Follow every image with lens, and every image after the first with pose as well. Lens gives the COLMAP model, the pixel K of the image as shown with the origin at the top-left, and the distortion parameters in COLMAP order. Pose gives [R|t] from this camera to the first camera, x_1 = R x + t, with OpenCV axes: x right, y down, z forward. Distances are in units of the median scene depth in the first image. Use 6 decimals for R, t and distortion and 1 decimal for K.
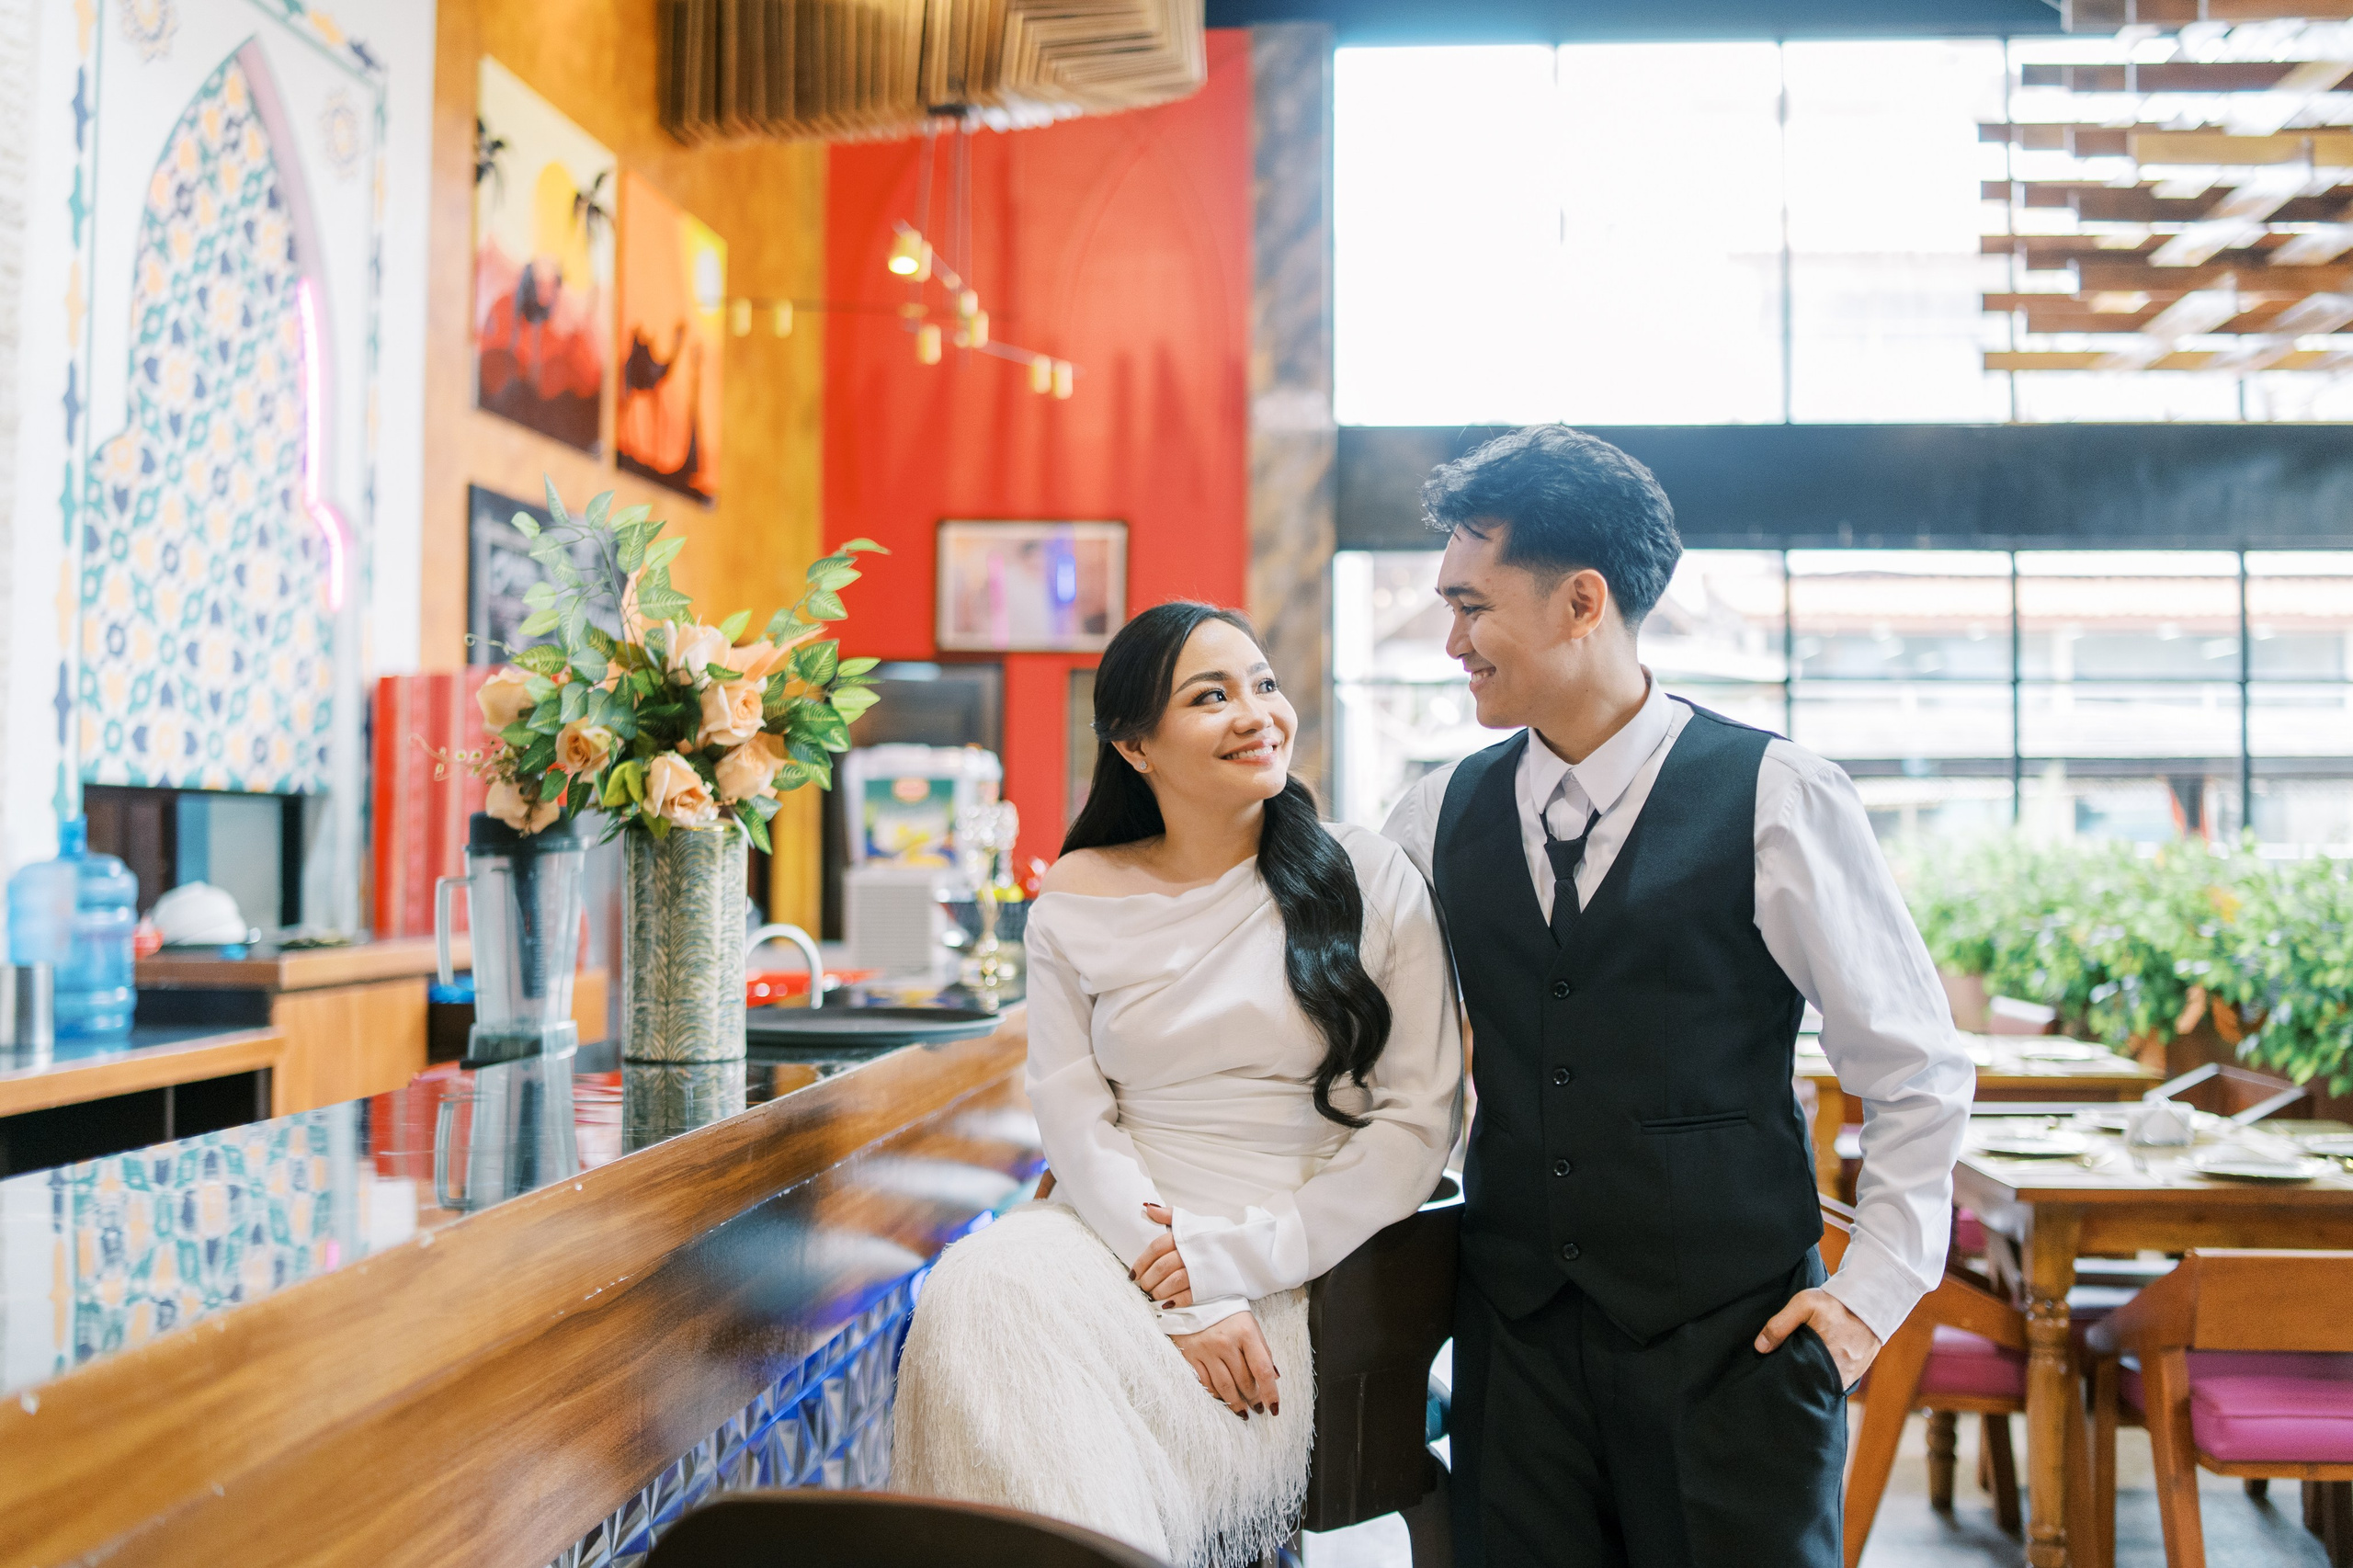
lens RADIAL K [[2394.8, 0, 1176.5], [0, 2394.8, 784.0], [0, 0, 1]] dist [-0.033765, 0.029401]
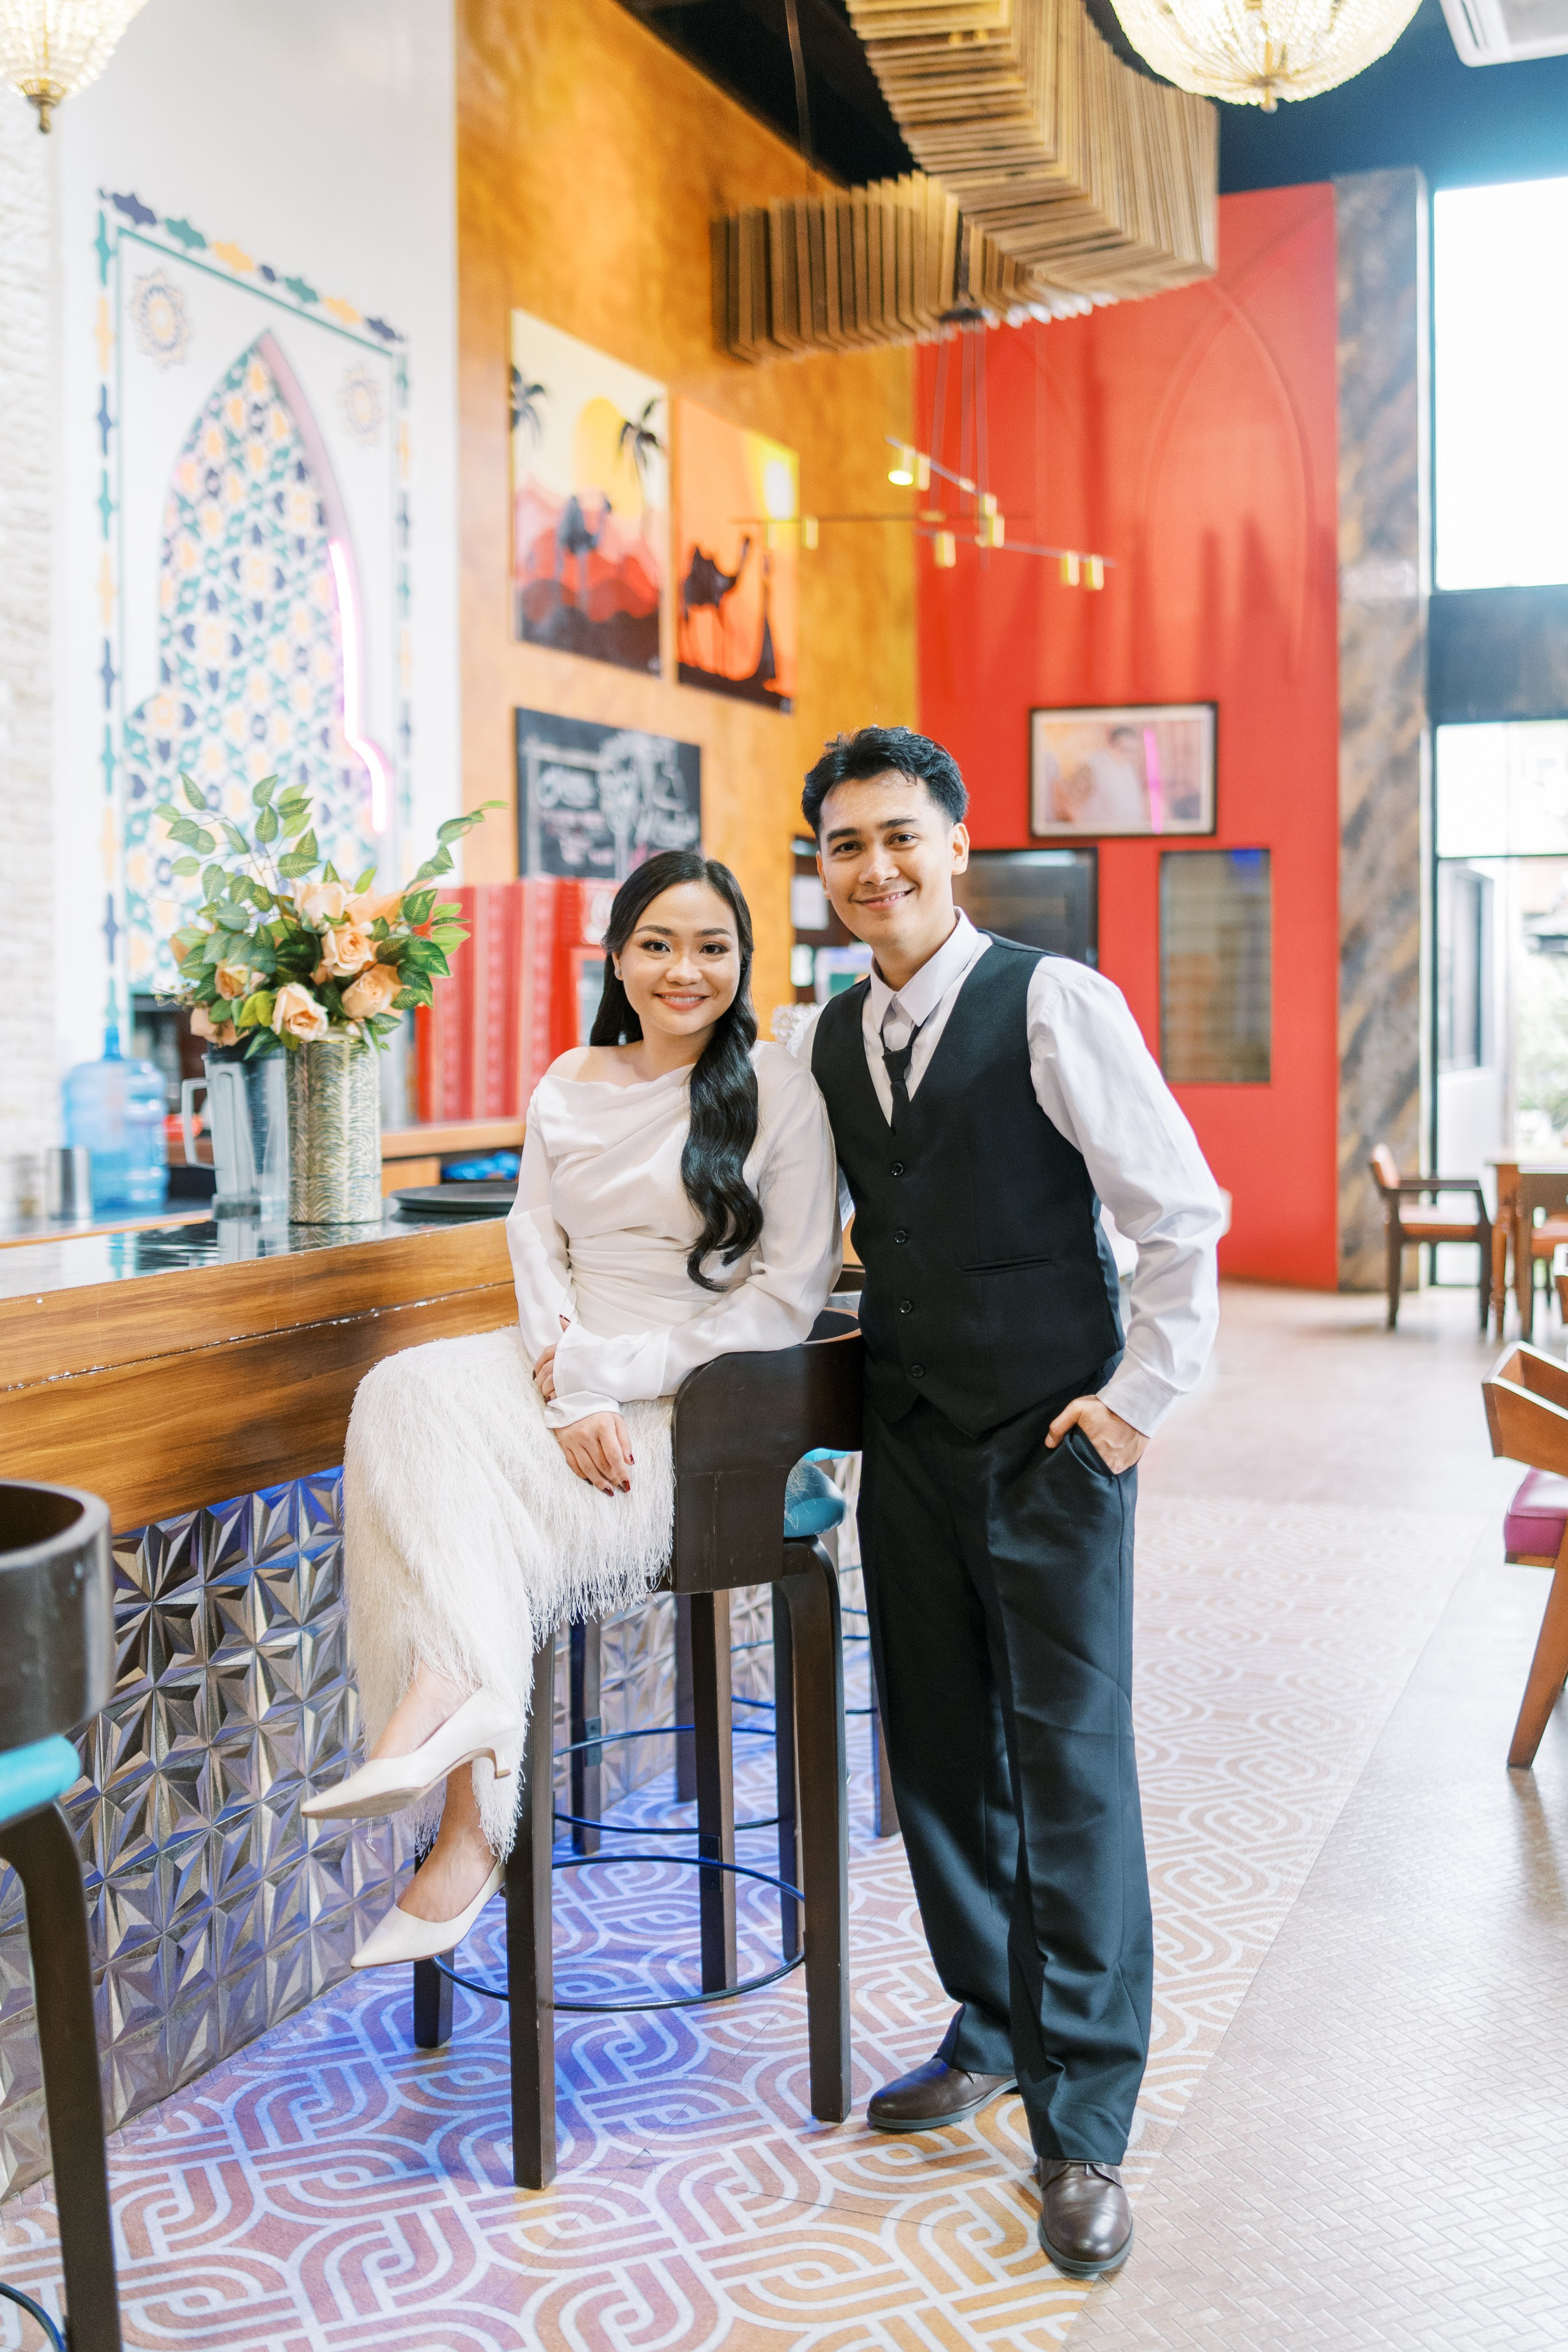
lens RADIAL K [[2472.9, 0, 784.0], [0, 2472.9, 1176.0], [0, 0, 1]] dist [-0.040548, 0.009690]
pose [[0.961411, 0.004459, -0.275081, 0.178447], [0.019536, 0.996238, 0.084428, -0.007400], [0.274422, -0.086544, 0.957707, -0.091265]]
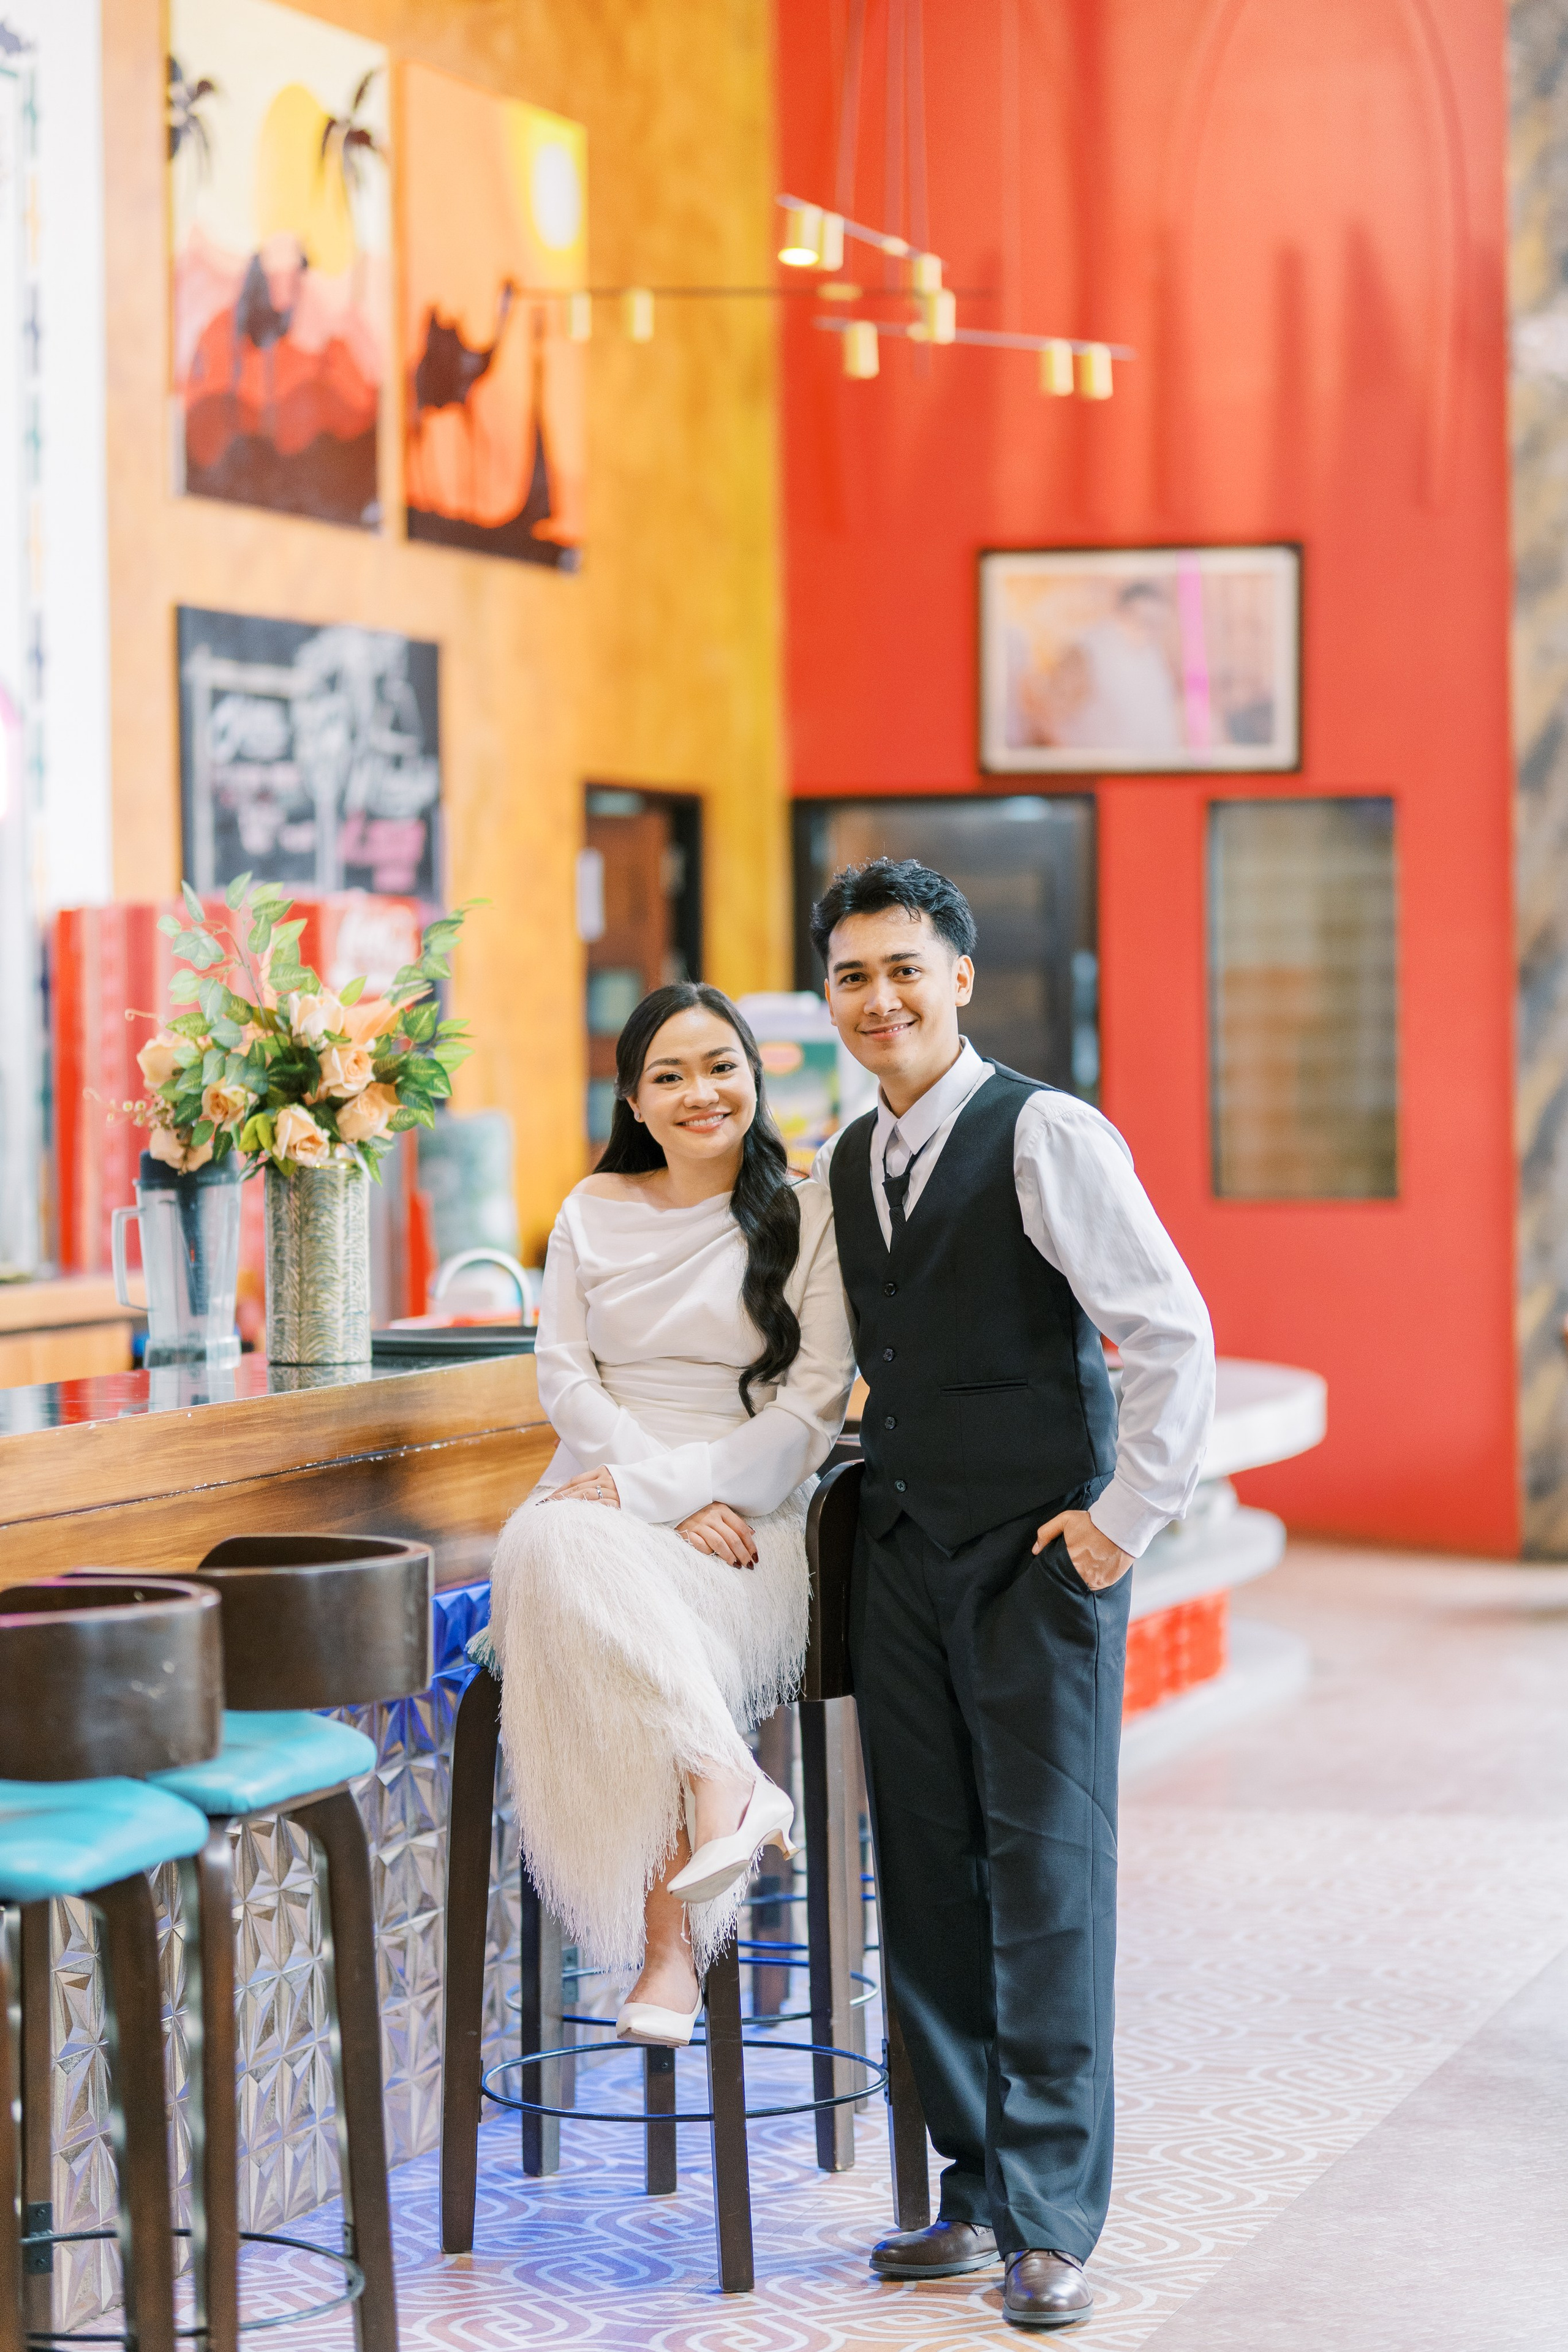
lens RADIAL K [[5804.8, 0, 784.0], [0, 5804.8, 1176.0], [0, 0, 1]] dist [0.219566, 0.406002]
pose [[0.979940, -0.012407, -0.198907, 0.267458], [0.021555, 0.998804, 0.043892, -0.044098], [0.198125, -0.047299, 0.979035, -0.794920]]
